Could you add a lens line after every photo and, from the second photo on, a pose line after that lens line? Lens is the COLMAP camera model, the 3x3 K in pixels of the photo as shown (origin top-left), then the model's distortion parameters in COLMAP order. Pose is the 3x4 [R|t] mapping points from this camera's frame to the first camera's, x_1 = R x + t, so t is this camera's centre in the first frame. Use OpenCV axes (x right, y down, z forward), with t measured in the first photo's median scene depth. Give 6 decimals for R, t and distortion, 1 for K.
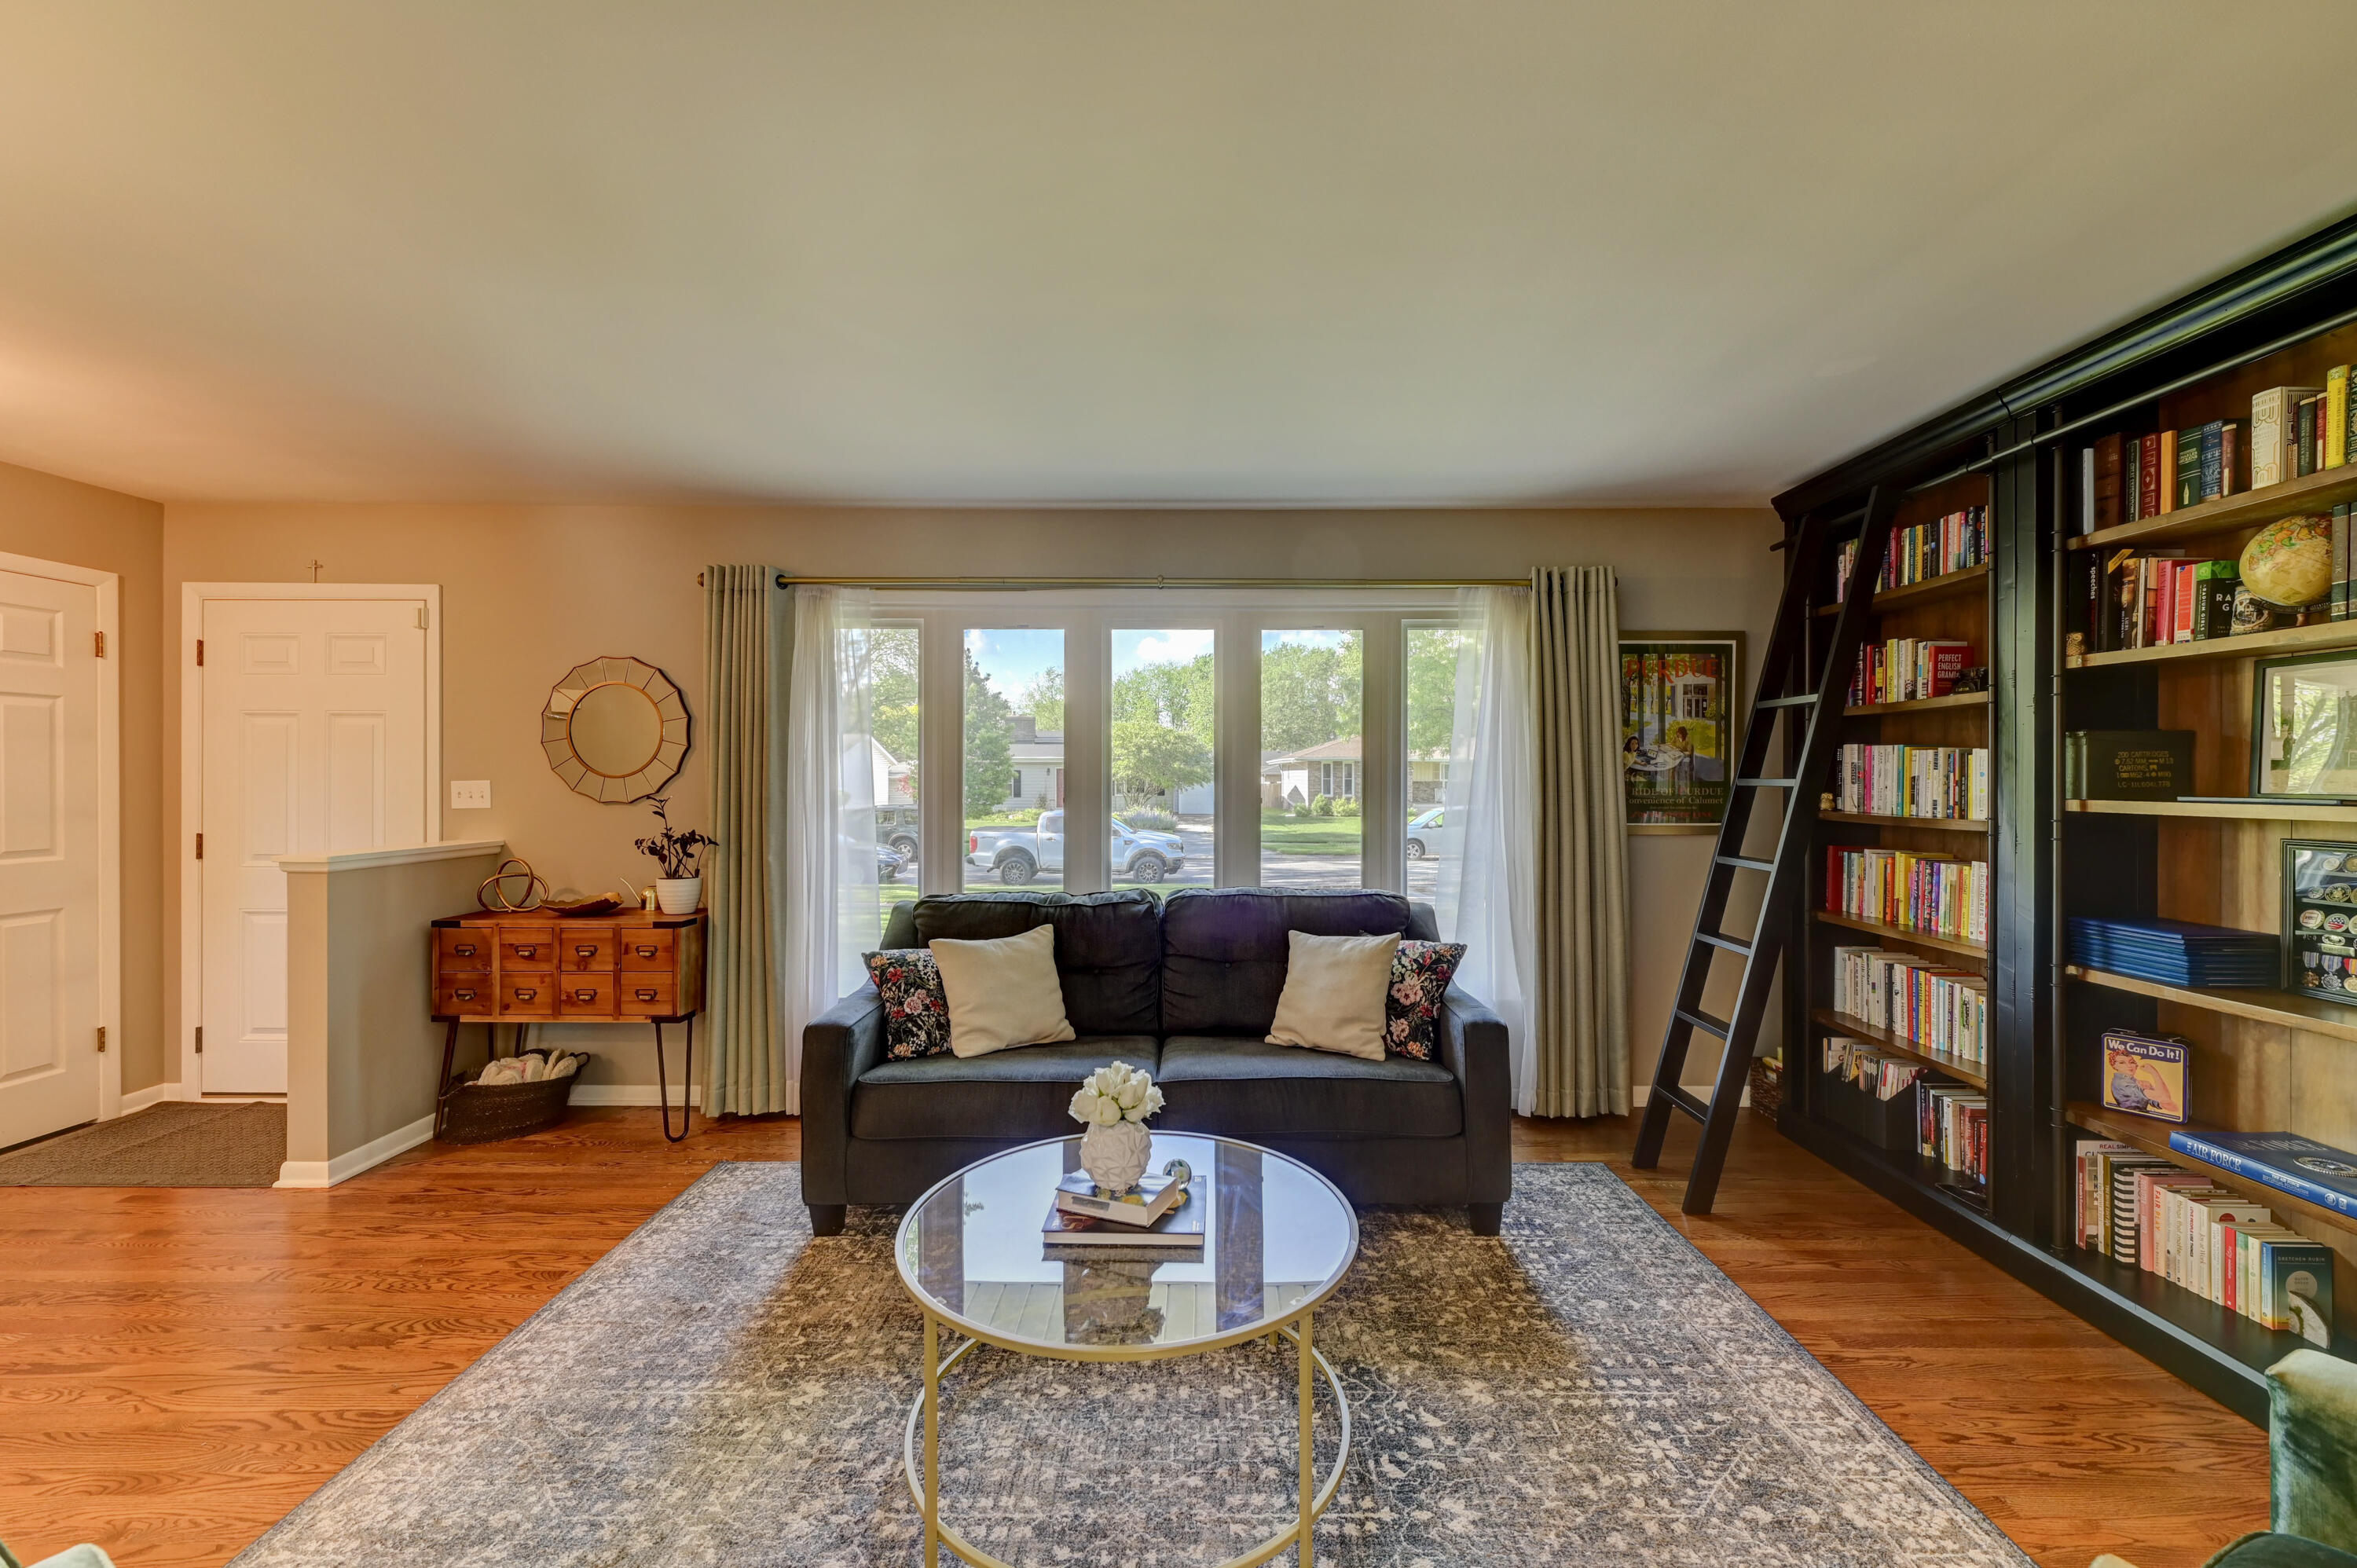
lens RADIAL K [[942.7, 0, 1180.2], [0, 942.7, 776.9], [0, 0, 1]] dist [0.002396, 0.000024]
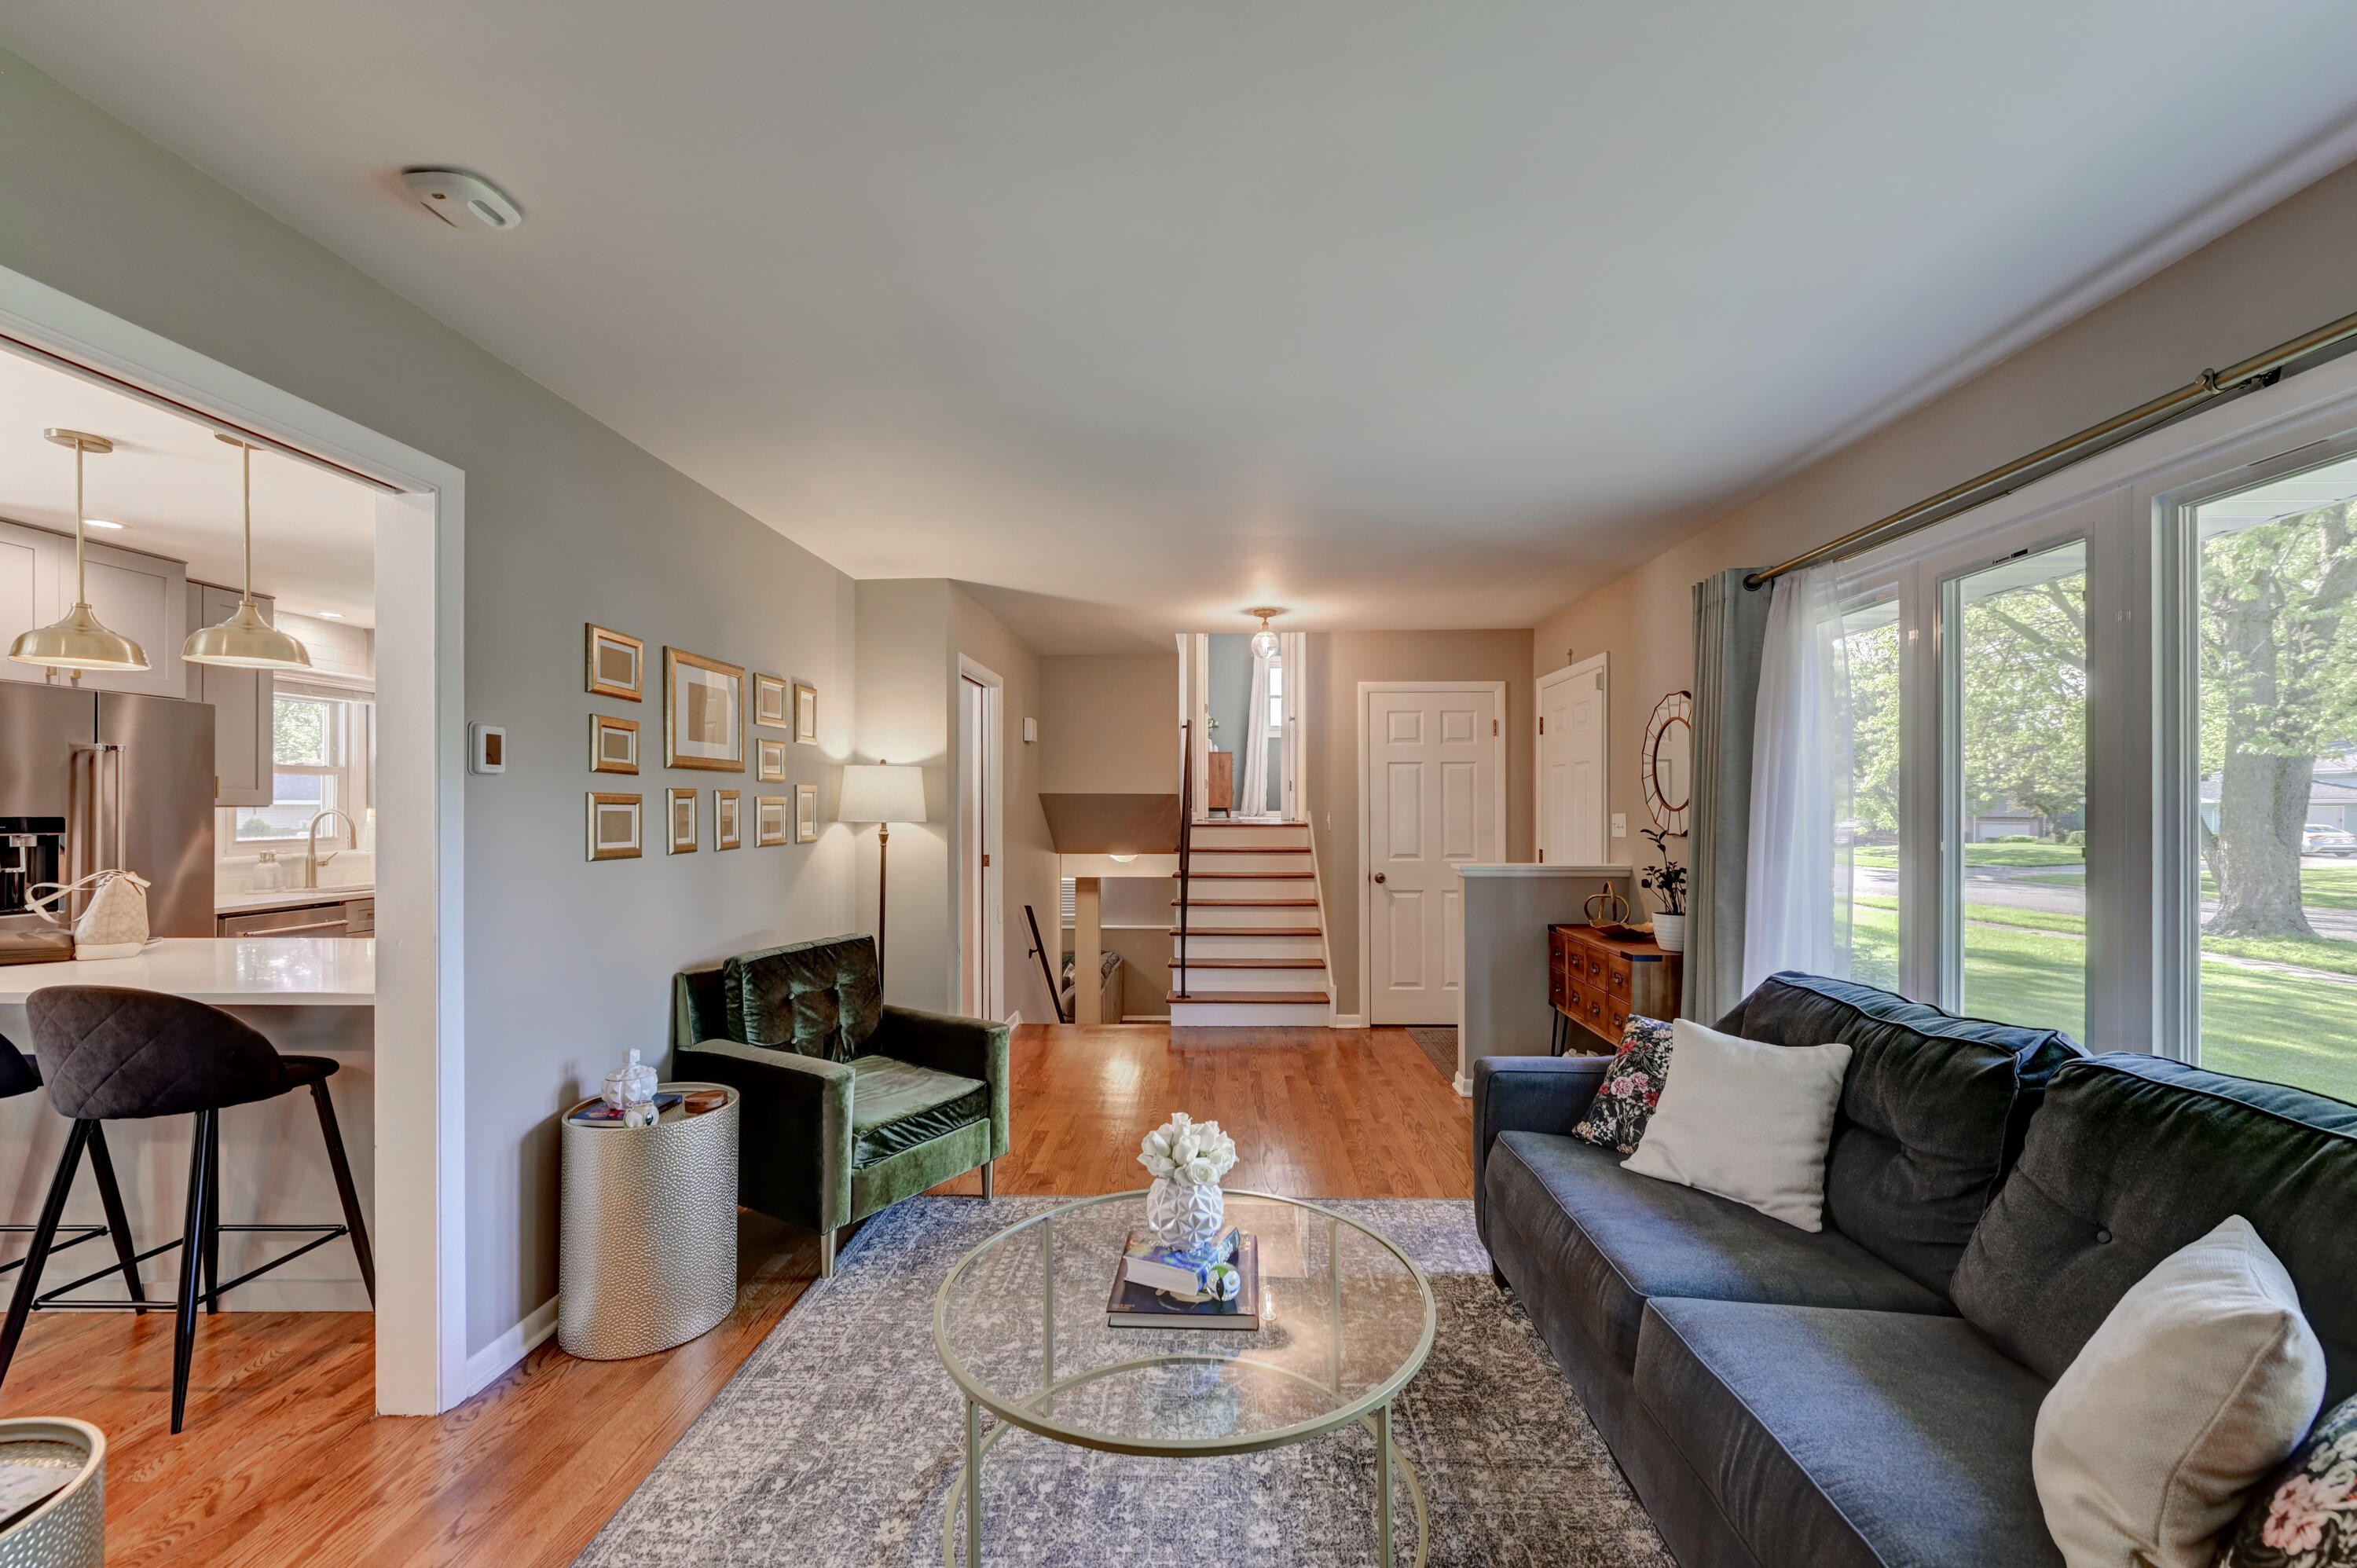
lens RADIAL K [[942.7, 0, 1211.1], [0, 942.7, 815.1], [0, 0, 1]] dist [0.002396, 0.000024]
pose [[-0.004800, 0.005726, -0.999972, 0.527795], [-0.003842, 0.999976, 0.005745, 0.000699], [0.999981, 0.003870, -0.004778, 0.626902]]
